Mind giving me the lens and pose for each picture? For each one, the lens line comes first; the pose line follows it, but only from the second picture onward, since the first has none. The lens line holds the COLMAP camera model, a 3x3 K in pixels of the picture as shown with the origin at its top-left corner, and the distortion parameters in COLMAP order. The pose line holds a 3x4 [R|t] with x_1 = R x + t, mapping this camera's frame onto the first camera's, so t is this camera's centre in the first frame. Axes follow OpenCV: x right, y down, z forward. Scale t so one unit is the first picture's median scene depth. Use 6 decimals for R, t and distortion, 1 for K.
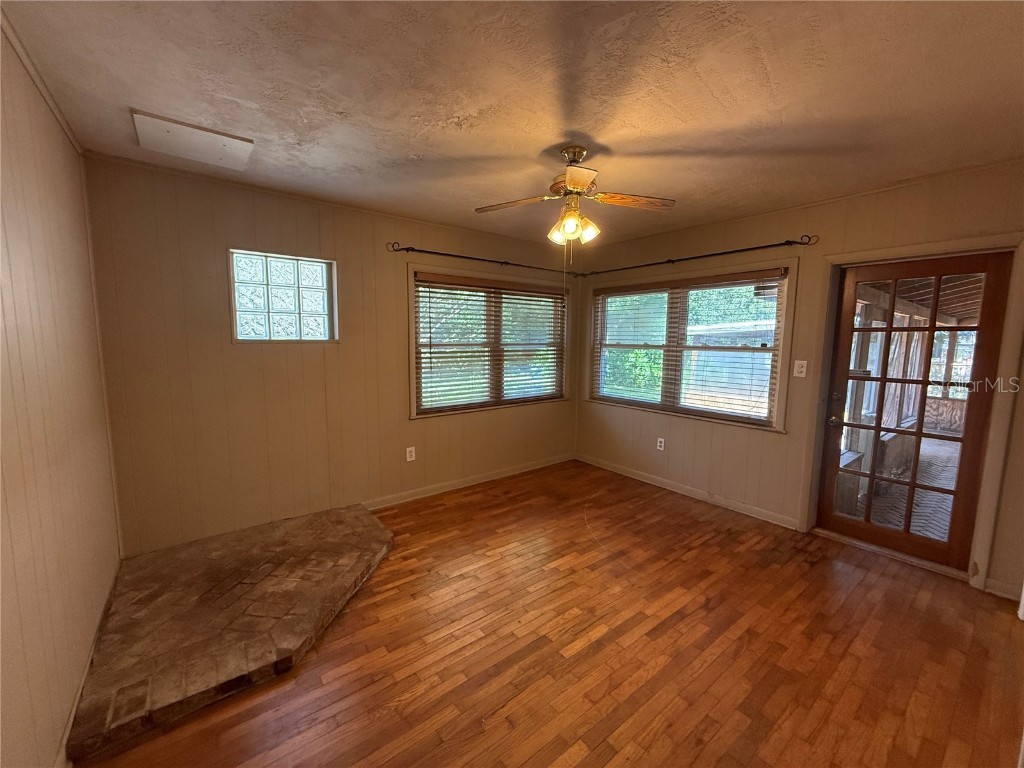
lens RADIAL K [[409.3, 0, 506.6], [0, 409.3, 383.2], [0, 0, 1]] dist [0.000520, 0.000315]
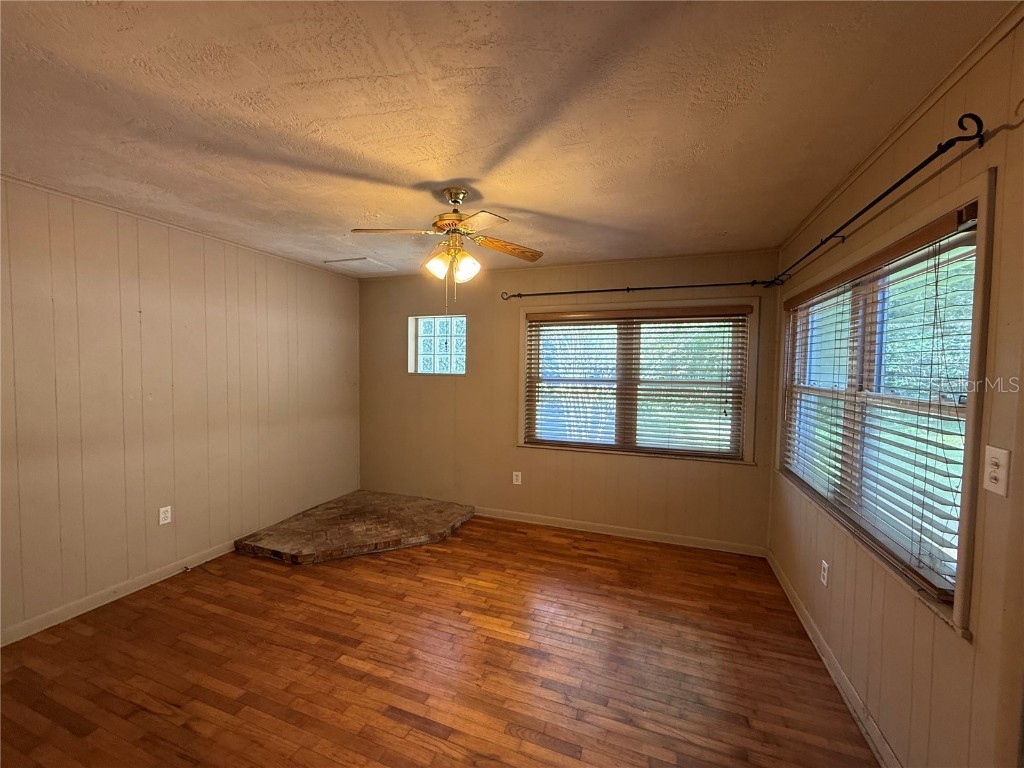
lens RADIAL K [[409.3, 0, 512.9], [0, 409.3, 383.5], [0, 0, 1]] dist [0.000520, 0.000315]
pose [[0.530225, 0.032211, -0.847245, 0.701785], [-0.099863, 0.994695, -0.024680, -0.052492], [0.841955, 0.097694, 0.530629, 0.393718]]
